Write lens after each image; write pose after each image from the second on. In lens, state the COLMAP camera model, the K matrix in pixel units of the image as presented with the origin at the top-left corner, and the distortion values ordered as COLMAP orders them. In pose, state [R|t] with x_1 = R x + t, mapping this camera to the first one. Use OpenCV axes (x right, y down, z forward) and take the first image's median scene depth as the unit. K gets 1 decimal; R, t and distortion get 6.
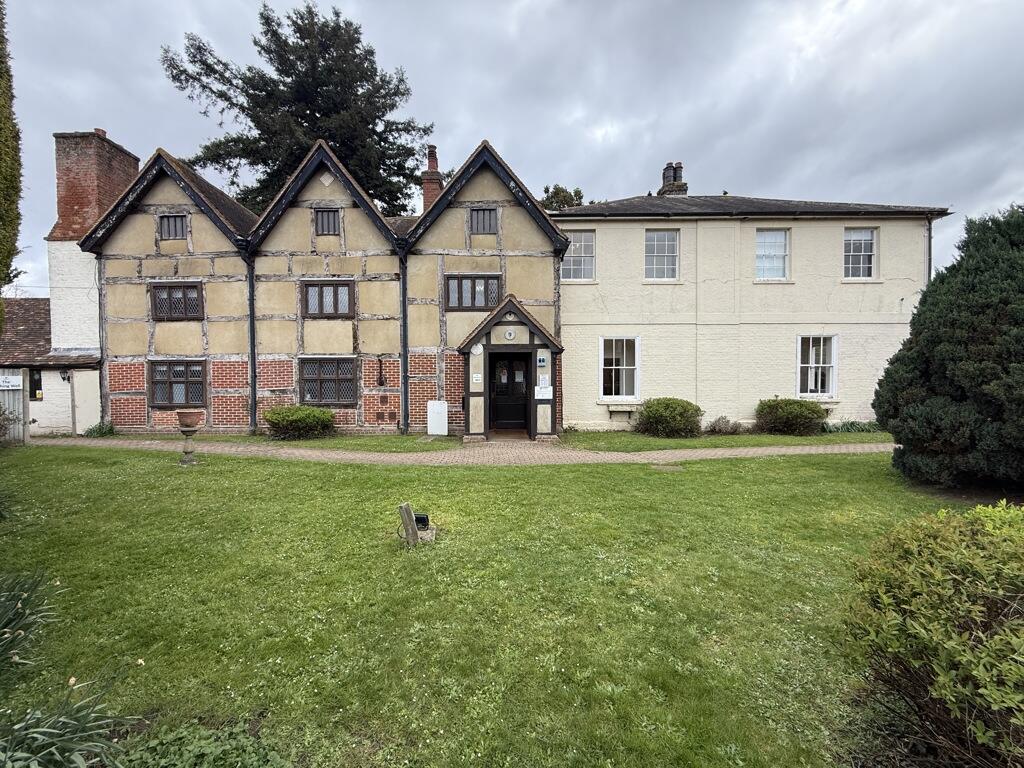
lens RADIAL K [[412.4, 0, 512.0], [0, 412.4, 384.0], [0, 0, 1]] dist [-0.002333, -0.000185]
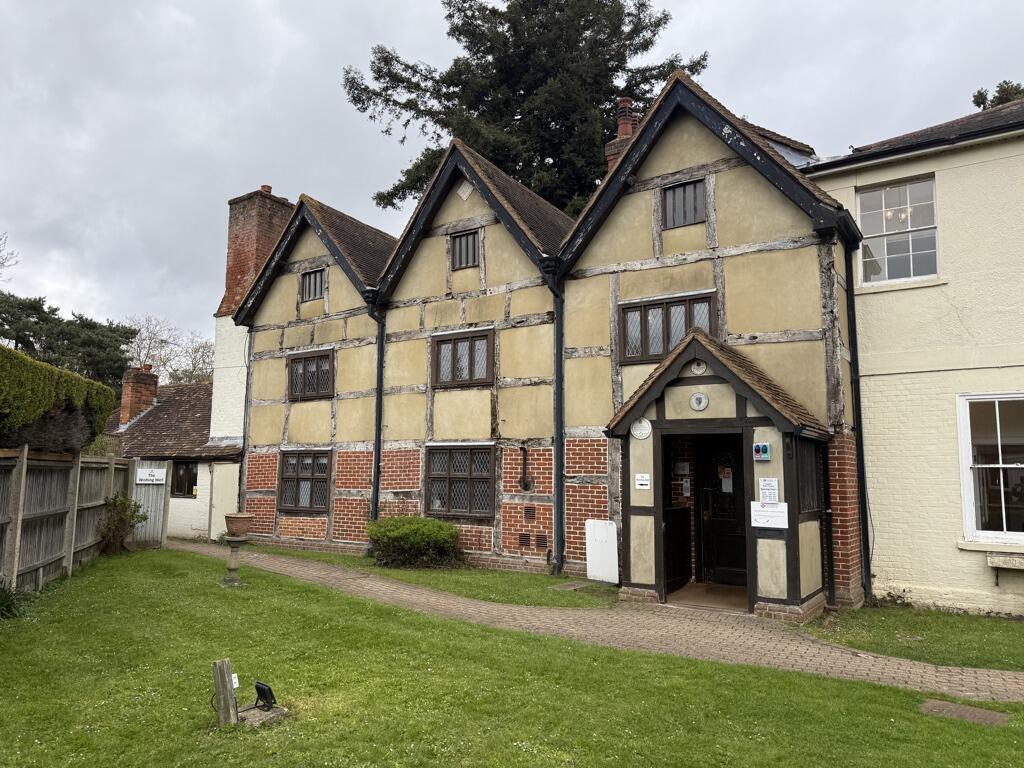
lens RADIAL K [[722.4, 0, 512.0], [0, 722.4, 384.0], [0, 0, 1]] dist [0.196390, -0.472439]
pose [[0.826335, -0.053349, -0.560646, 0.291426], [-0.029575, 0.990019, -0.137797, -0.002986], [0.562401, 0.130448, 0.816510, 0.072265]]
